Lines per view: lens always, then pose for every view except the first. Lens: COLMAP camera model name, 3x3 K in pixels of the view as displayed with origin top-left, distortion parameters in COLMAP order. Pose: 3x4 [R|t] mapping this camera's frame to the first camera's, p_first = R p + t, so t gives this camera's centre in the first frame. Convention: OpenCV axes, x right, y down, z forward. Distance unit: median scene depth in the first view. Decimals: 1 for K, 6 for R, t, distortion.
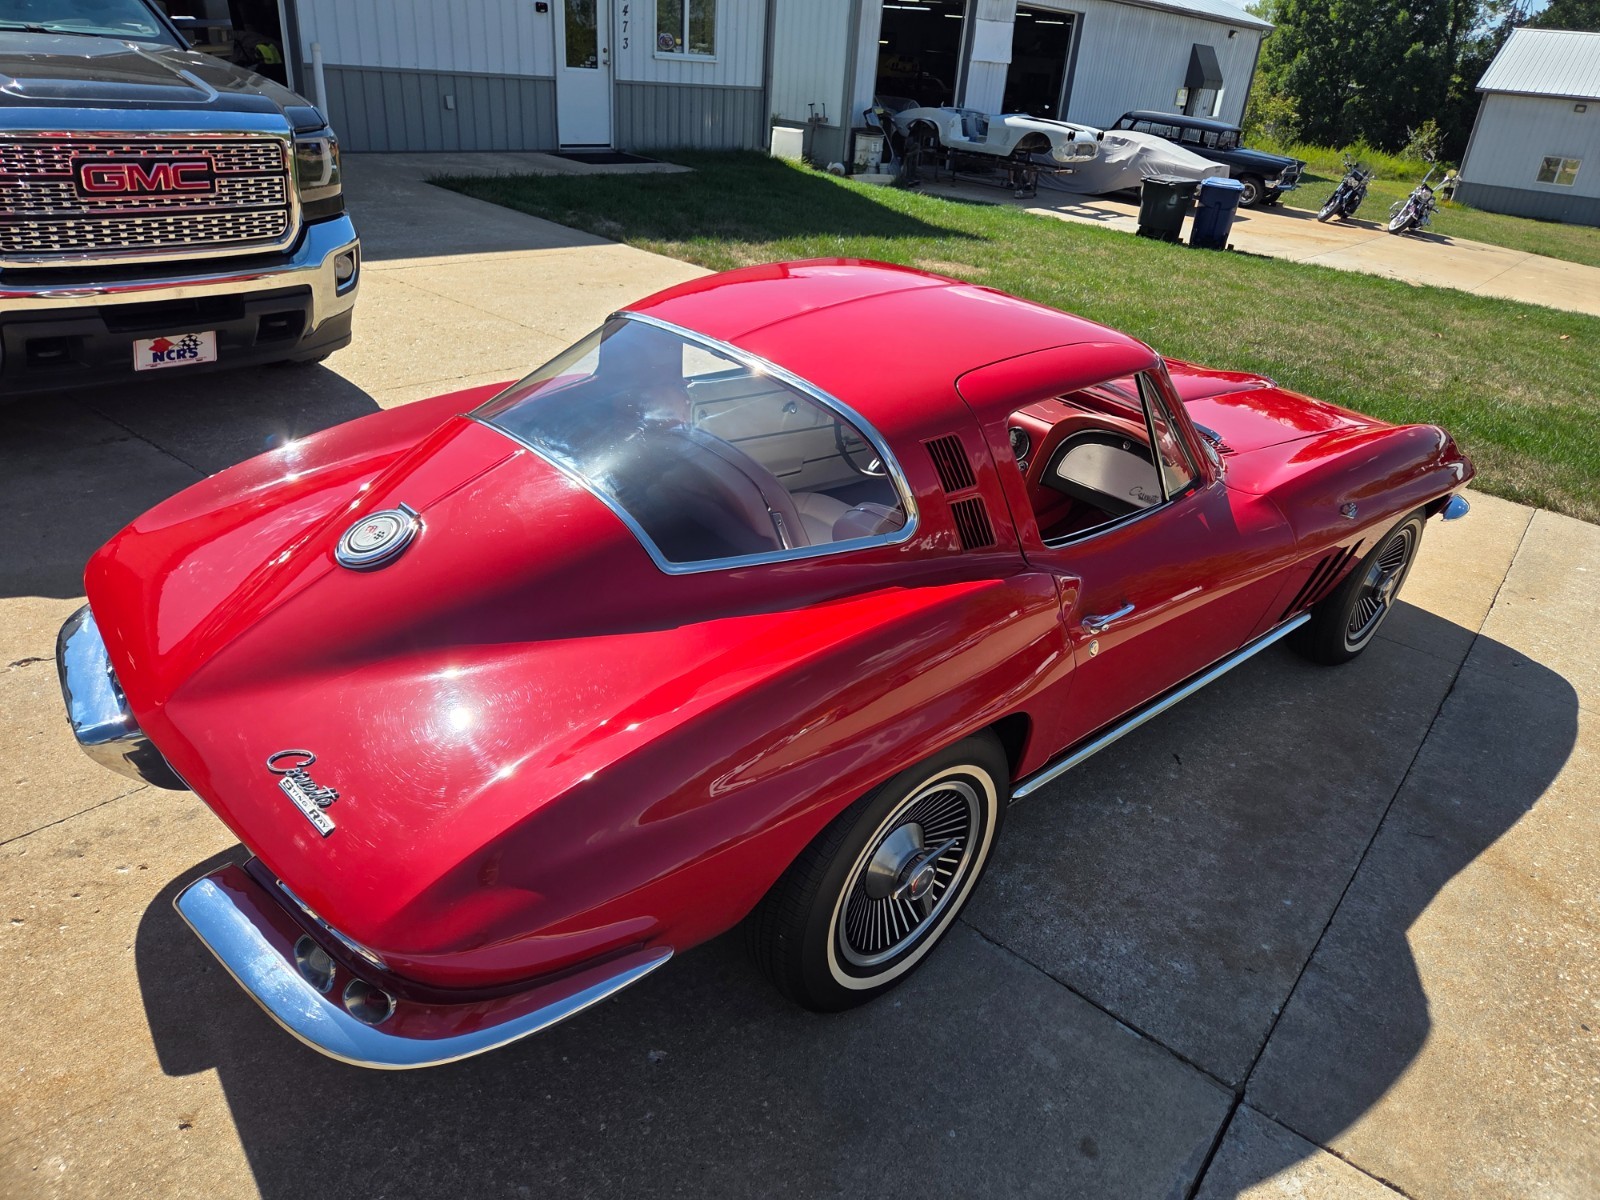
lens RADIAL K [[1074.7, 0, 823.8], [0, 1074.7, 587.4], [0, 0, 1]] dist [0.075115, -0.063674]
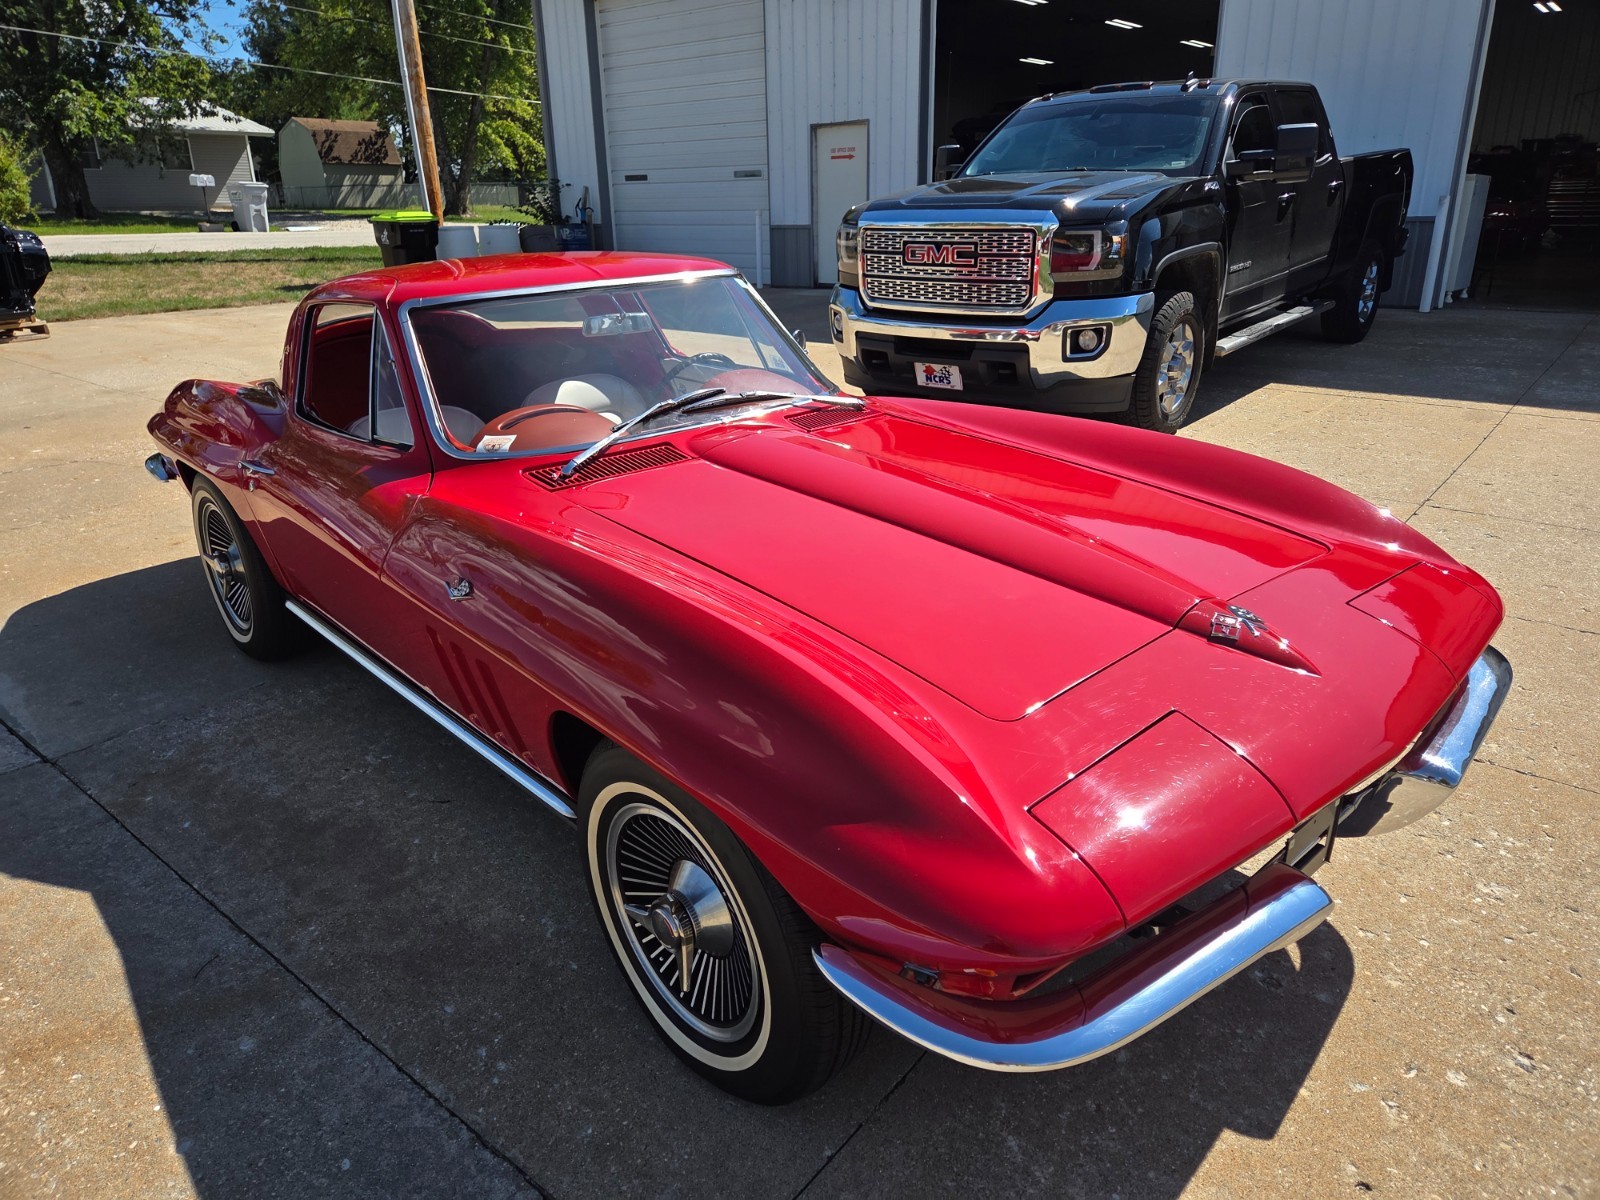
lens RADIAL K [[1075.1, 0, 812.3], [0, 1075.1, 595.9], [0, 0, 1]] dist [0.067020, -0.057037]
pose [[-0.032718, 0.259143, -0.965285, 0.769882], [-0.433630, 0.866487, 0.247317, -0.224611], [0.900497, 0.426668, 0.084022, 0.787129]]
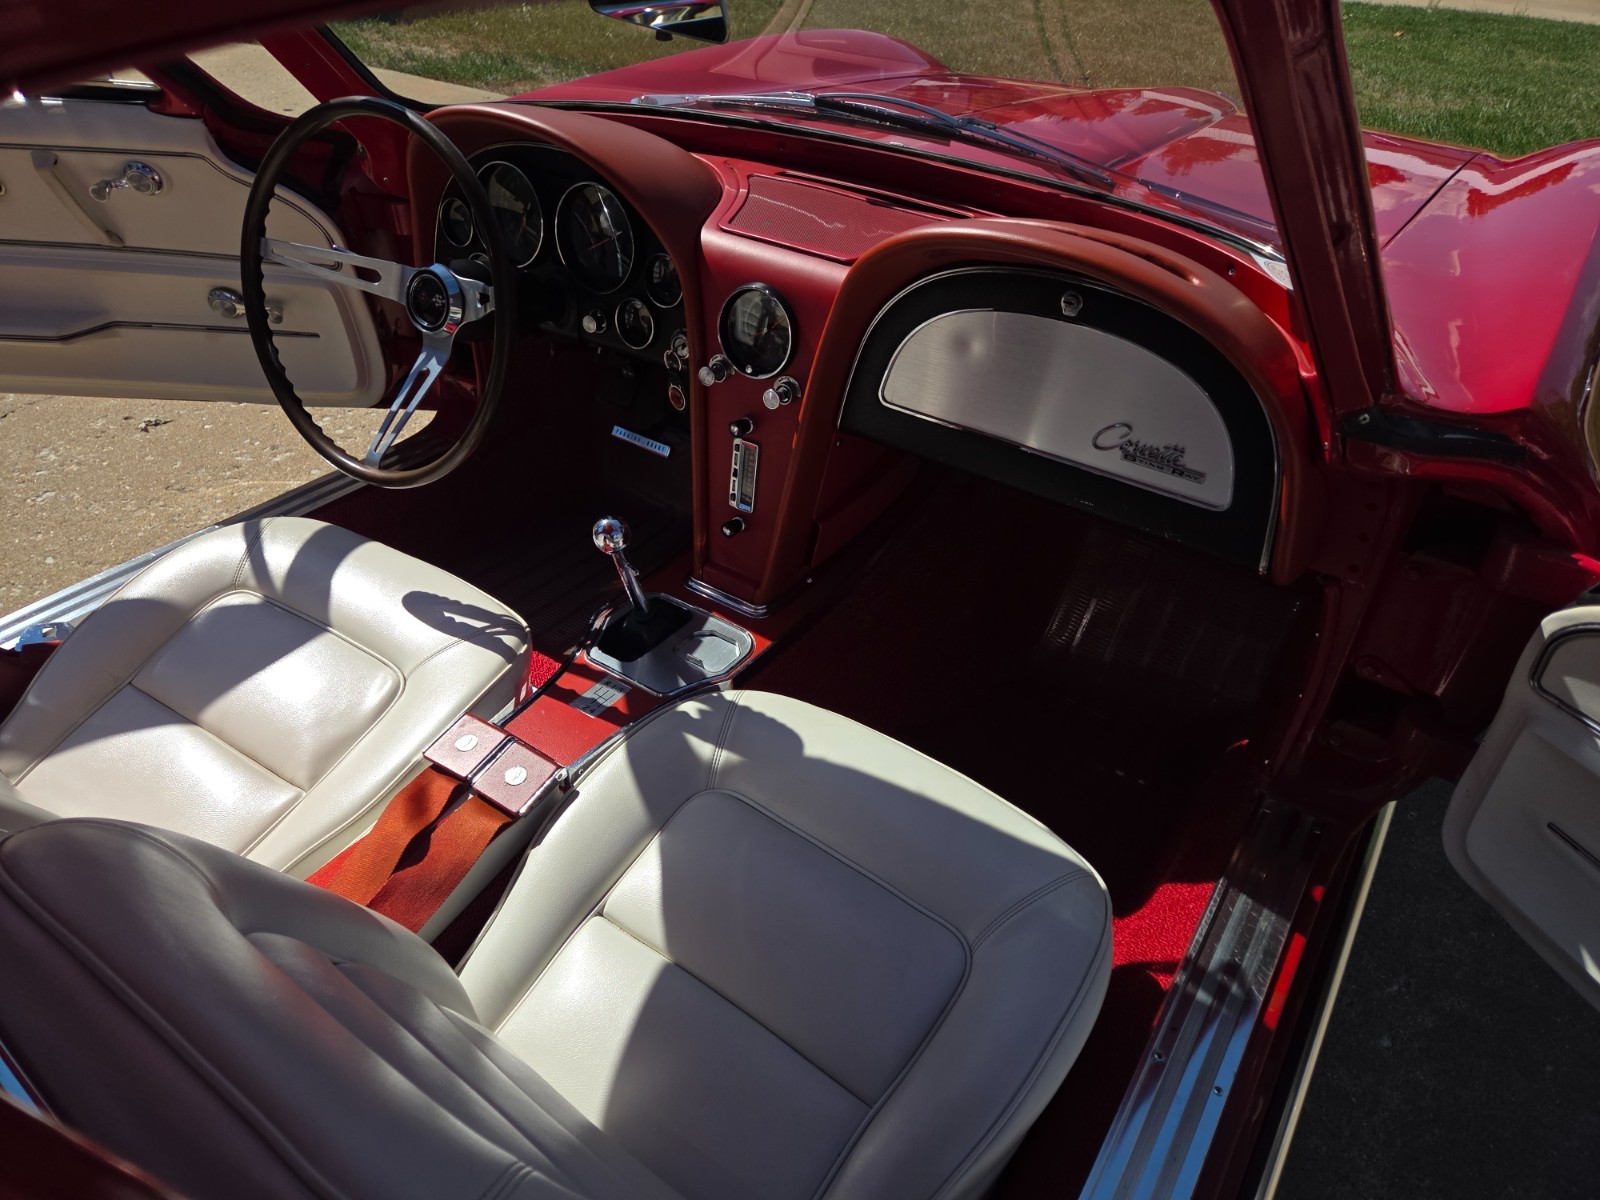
lens RADIAL K [[1074.7, 0, 823.8], [0, 1074.7, 587.4], [0, 0, 1]] dist [0.075115, -0.063674]
pose [[0.973164, -0.191527, 0.127550, 0.099956], [0.168666, 0.970760, 0.170814, -0.080088], [-0.156536, -0.144716, 0.977013, 0.462228]]
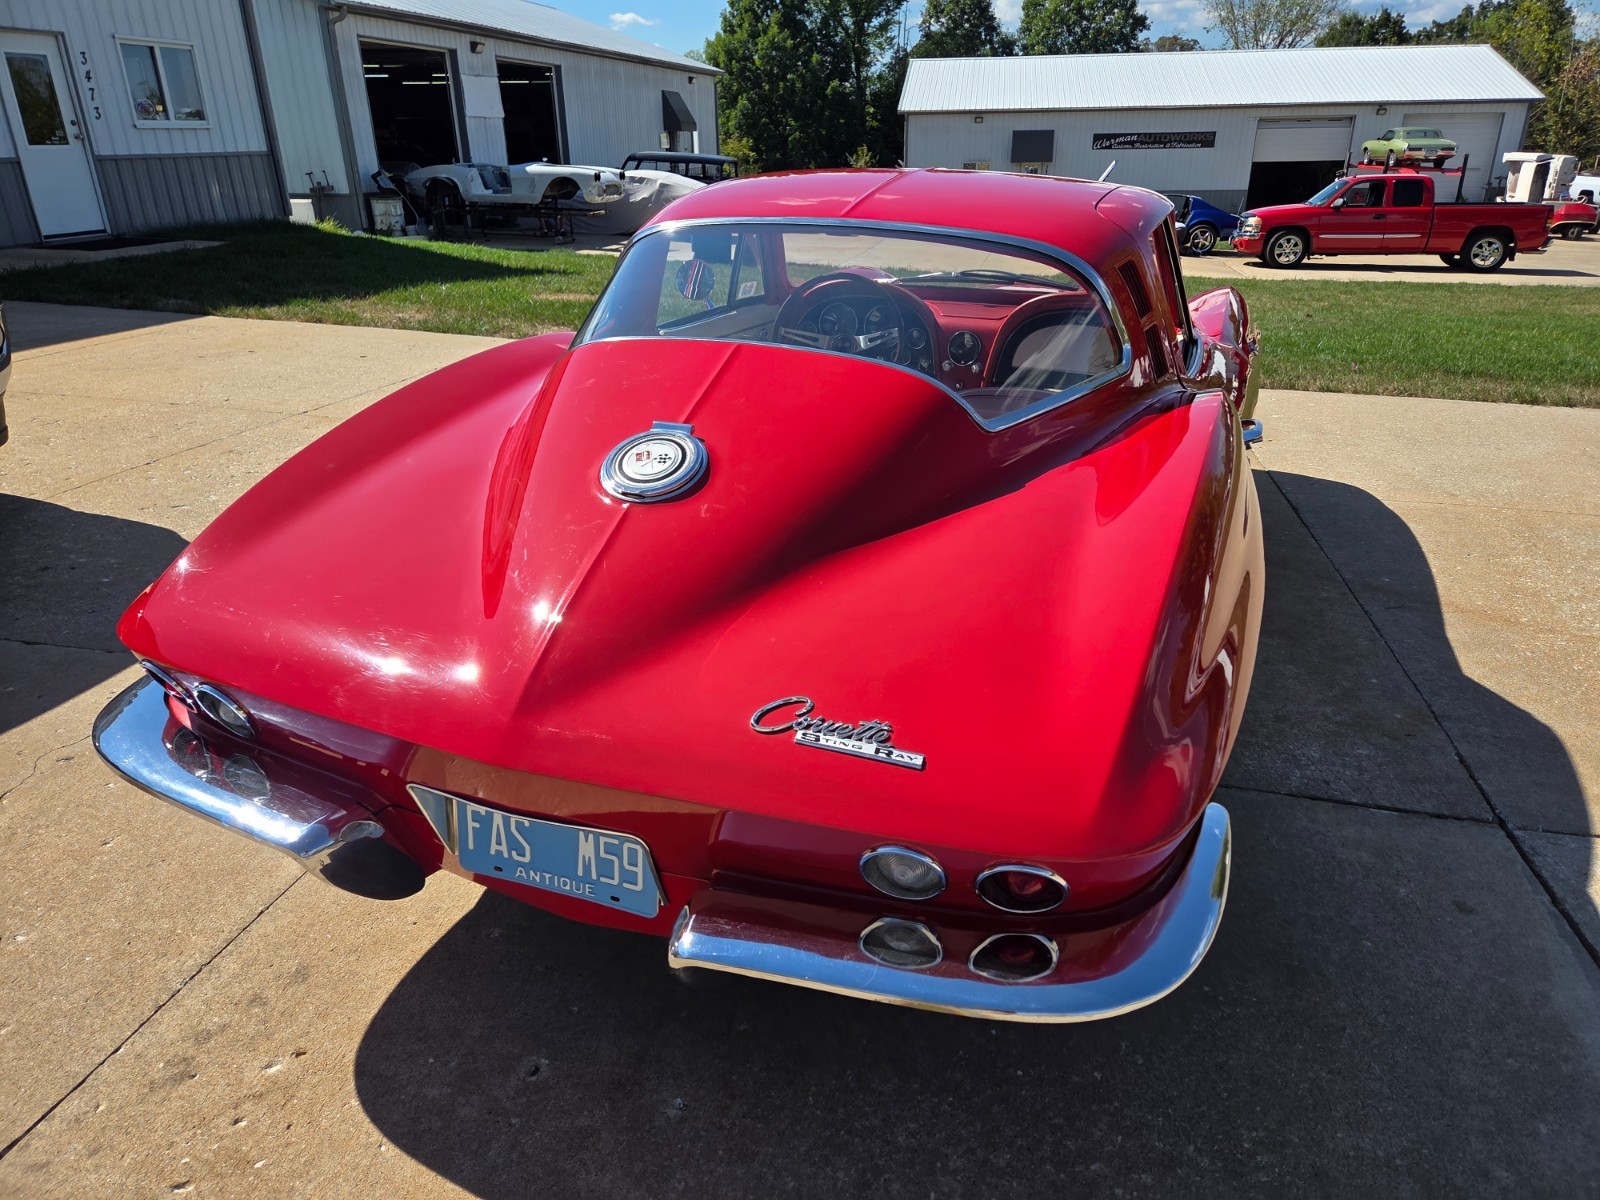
lens RADIAL K [[1075.1, 0, 812.3], [0, 1075.1, 595.9], [0, 0, 1]] dist [0.067020, -0.057037]
pose [[0.895733, -0.252636, 0.365838, -0.262361], [0.268779, 0.963176, 0.007051, 0.030011], [-0.354148, 0.092014, 0.930652, 0.109866]]
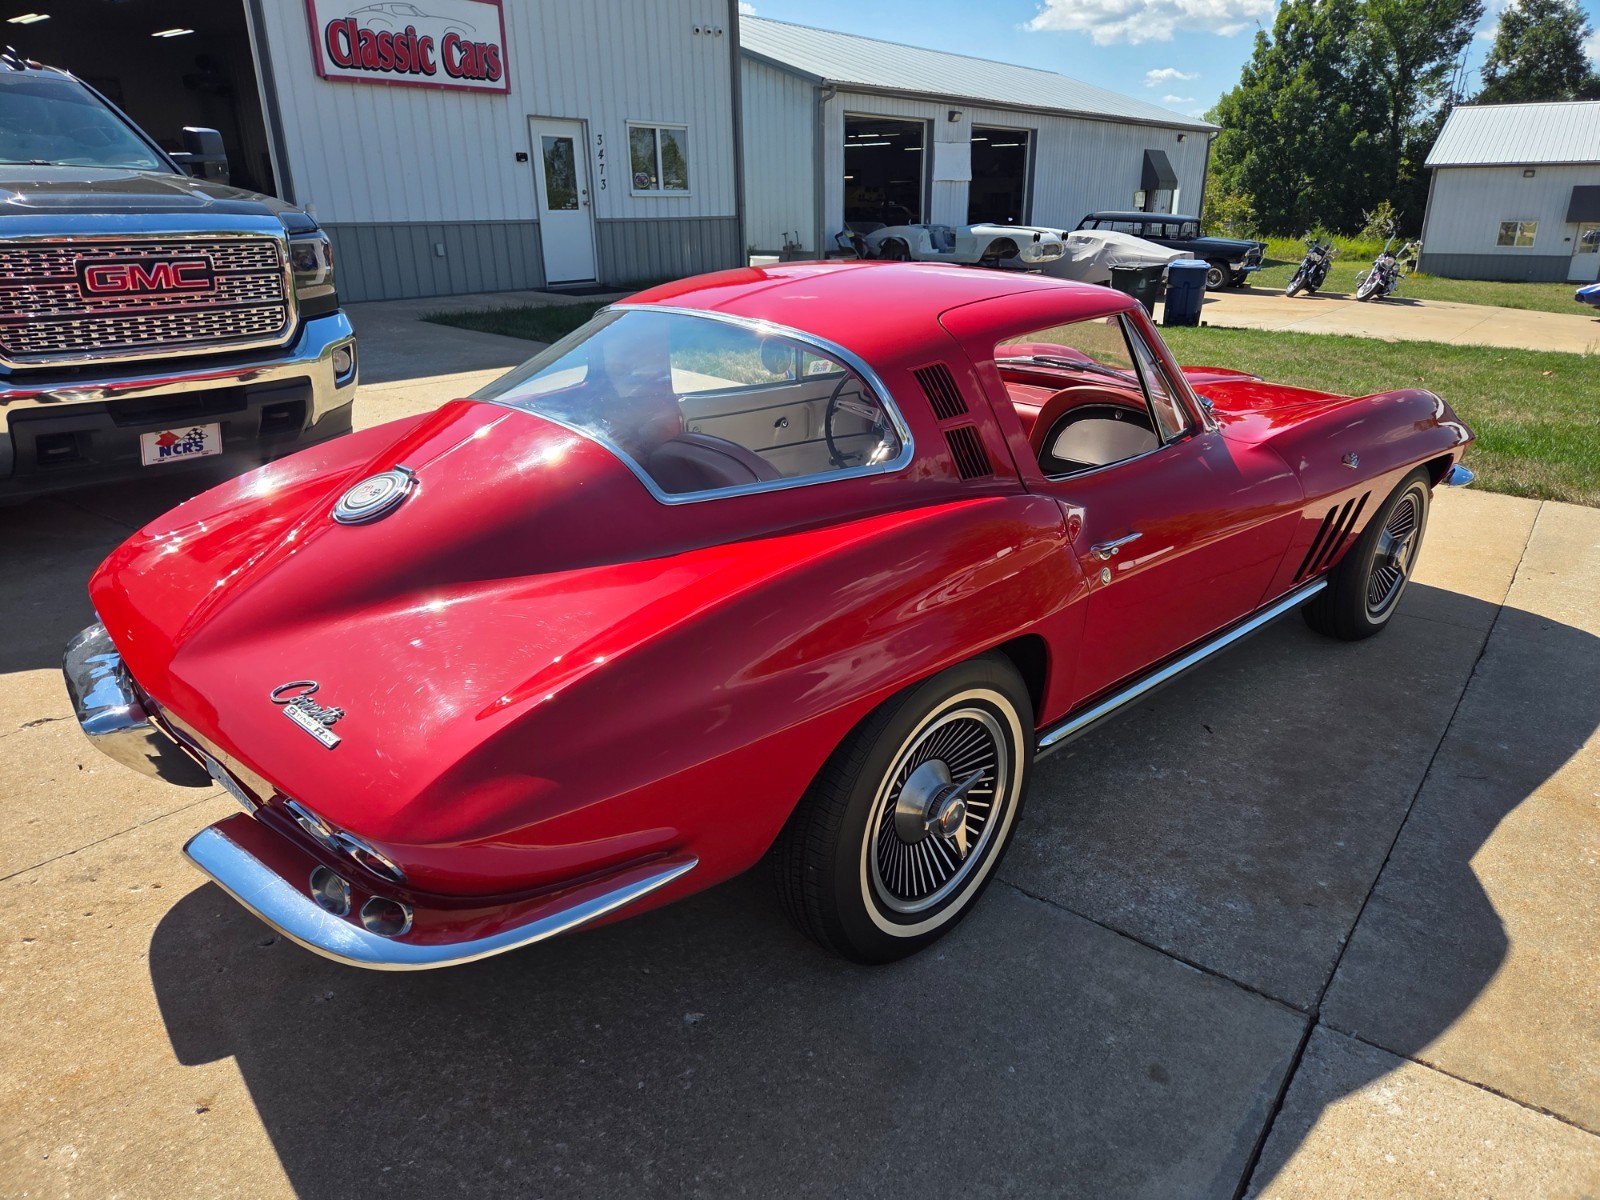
lens RADIAL K [[1070.5, 0, 813.5], [0, 1070.5, 610.5], [0, 0, 1]] dist [0.078491, -0.066798]
pose [[0.995888, -0.089261, -0.015503, -0.000966], [0.087358, 0.991464, -0.096783, 0.081198], [0.024009, 0.095031, 0.995185, 0.012090]]
